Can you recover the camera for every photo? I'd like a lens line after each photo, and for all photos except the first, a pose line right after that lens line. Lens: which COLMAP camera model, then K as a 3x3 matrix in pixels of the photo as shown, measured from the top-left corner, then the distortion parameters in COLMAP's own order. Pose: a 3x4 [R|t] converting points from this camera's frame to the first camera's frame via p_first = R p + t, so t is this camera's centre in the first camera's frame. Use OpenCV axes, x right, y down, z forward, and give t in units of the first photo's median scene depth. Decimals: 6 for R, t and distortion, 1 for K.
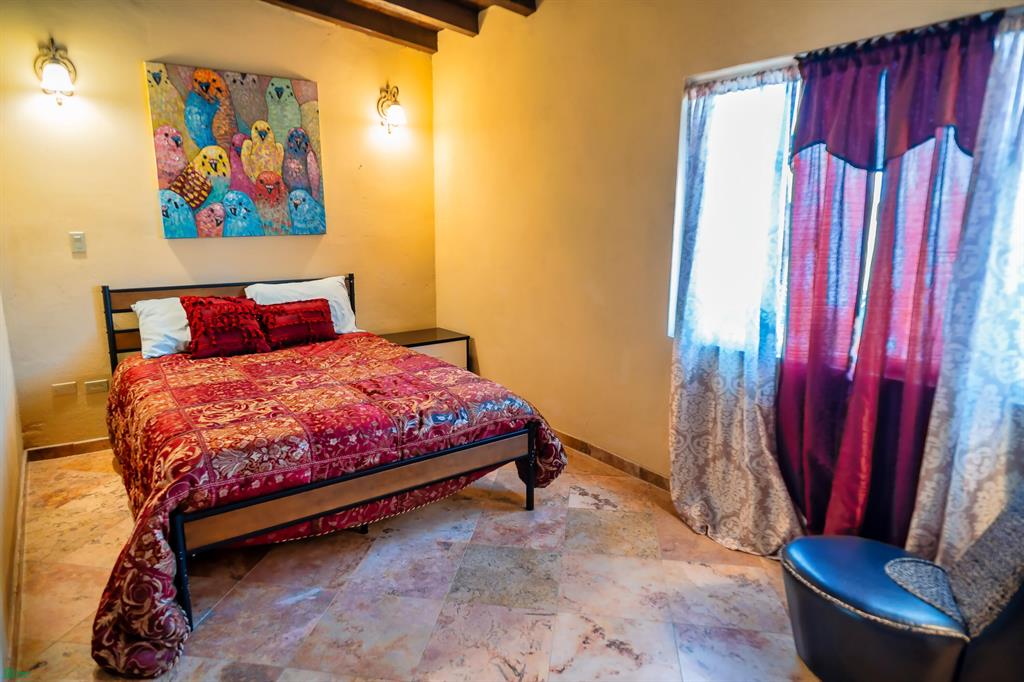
lens RADIAL K [[605.3, 0, 512.0], [0, 605.3, 341.0], [0, 0, 1]] dist [-0.003352, 0.001200]
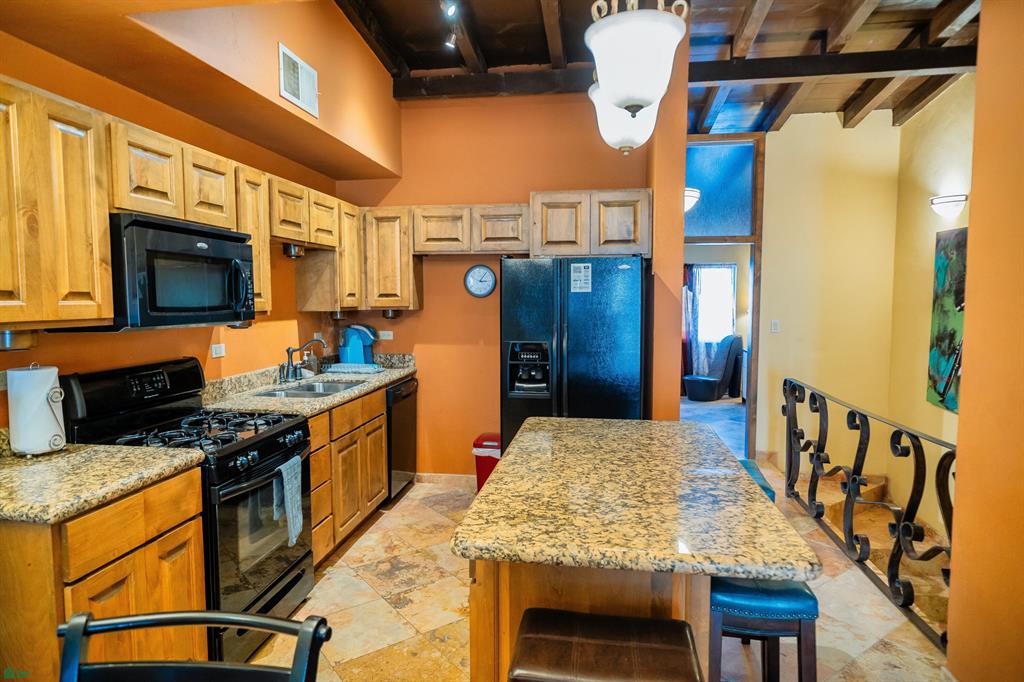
lens RADIAL K [[604.4, 0, 512.0], [0, 604.4, 341.0], [0, 0, 1]] dist [-0.002276, 0.003899]
pose [[0.719119, -0.052203, 0.692924, -3.098036], [0.139236, 0.987776, -0.070083, 0.188734], [-0.680795, 0.146878, 0.717597, -1.218527]]
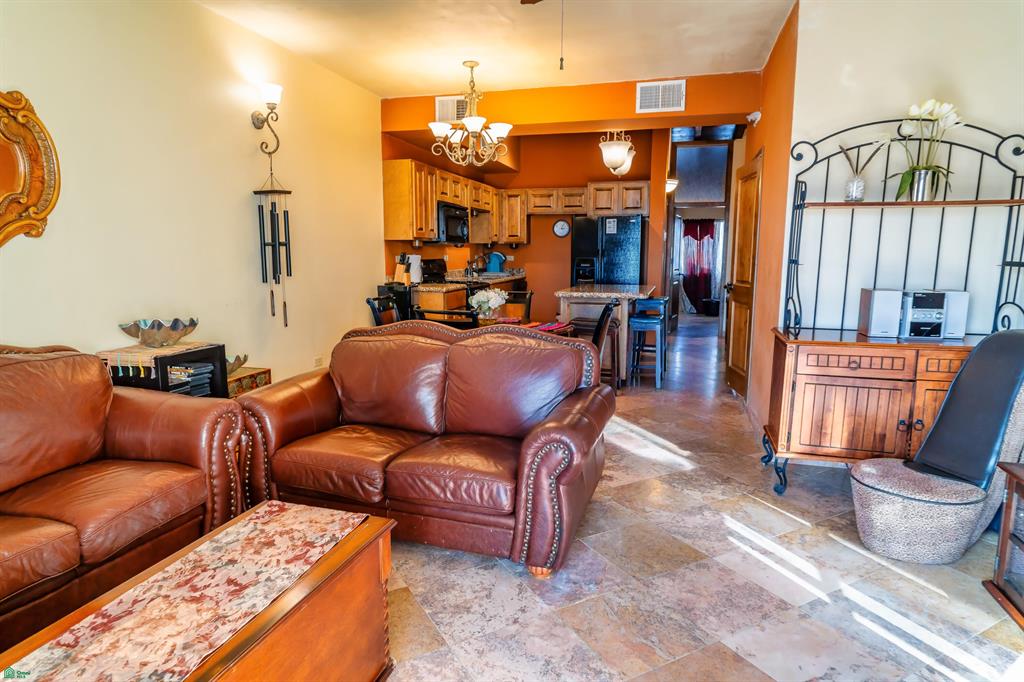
lens RADIAL K [[604.4, 0, 512.0], [0, 604.4, 341.0], [0, 0, 1]] dist [-0.002276, 0.003899]
pose [[0.800796, -0.084063, 0.593009, -4.345782], [0.113650, 0.993440, -0.012645, 0.555299], [-0.588056, 0.077522, 0.805097, -2.569854]]
